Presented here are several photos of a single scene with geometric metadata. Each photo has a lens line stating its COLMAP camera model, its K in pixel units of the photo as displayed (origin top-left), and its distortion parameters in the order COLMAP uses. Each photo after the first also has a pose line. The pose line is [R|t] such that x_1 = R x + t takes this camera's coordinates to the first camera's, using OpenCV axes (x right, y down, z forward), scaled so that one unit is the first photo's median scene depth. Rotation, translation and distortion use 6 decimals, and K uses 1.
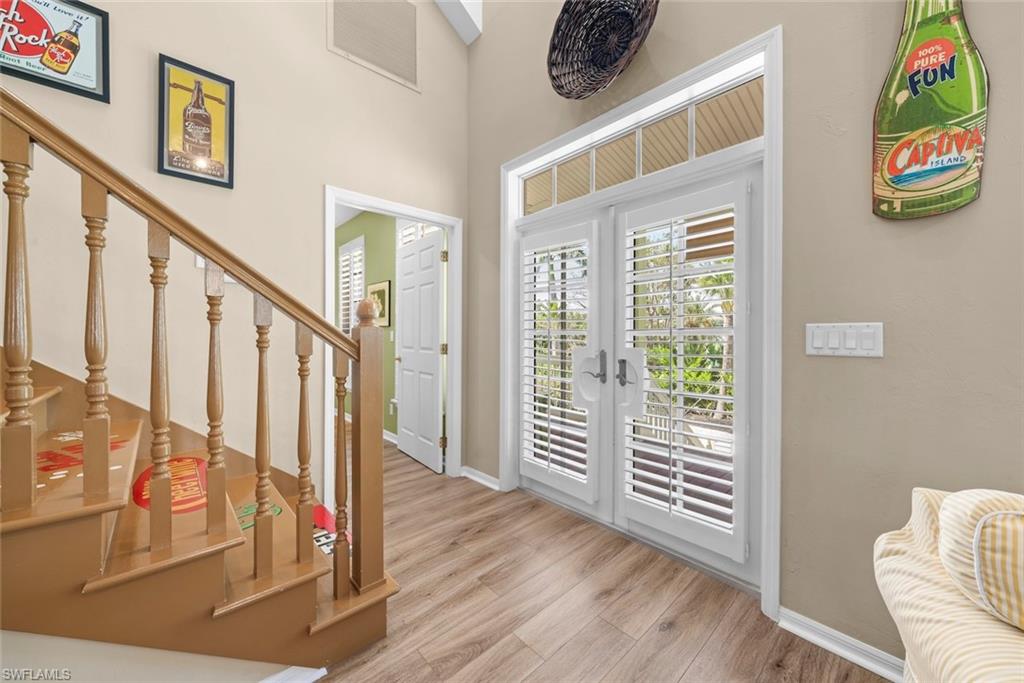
lens RADIAL K [[377.1, 0, 514.6], [0, 377.1, 338.5], [0, 0, 1]] dist [0.000224, 0.000123]
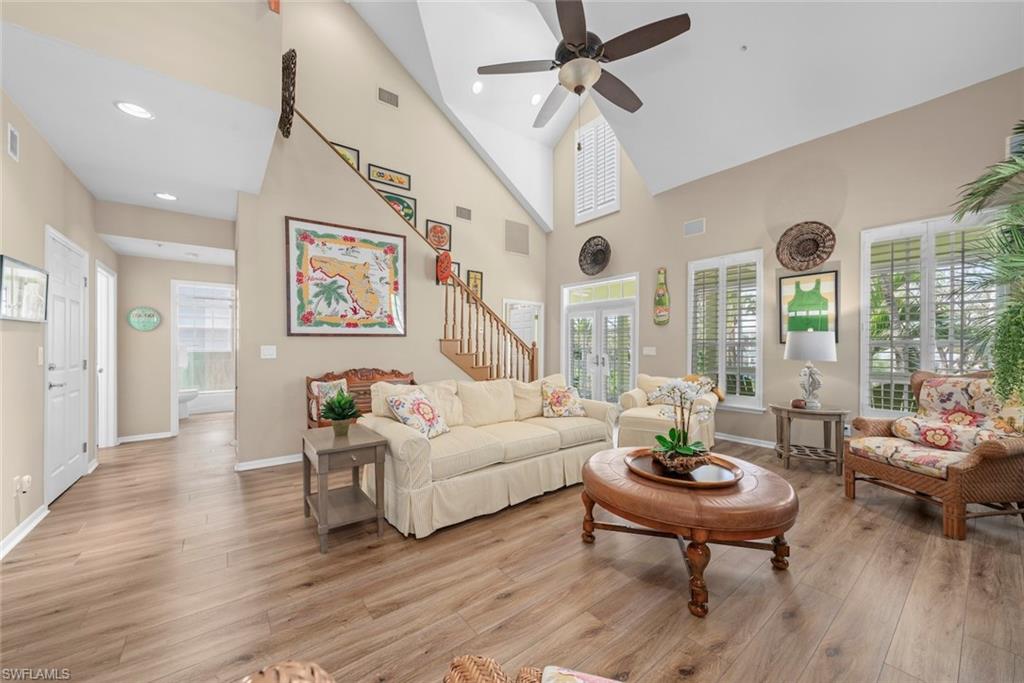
lens RADIAL K [[376.2, 0, 509.9], [0, 376.2, 347.7], [0, 0, 1]] dist [-0.000165, 0.000100]
pose [[0.995797, 0.003591, -0.091512, -0.202808], [-0.004009, 0.999982, -0.004390, -0.009255], [0.091495, 0.004738, 0.995794, -2.256276]]
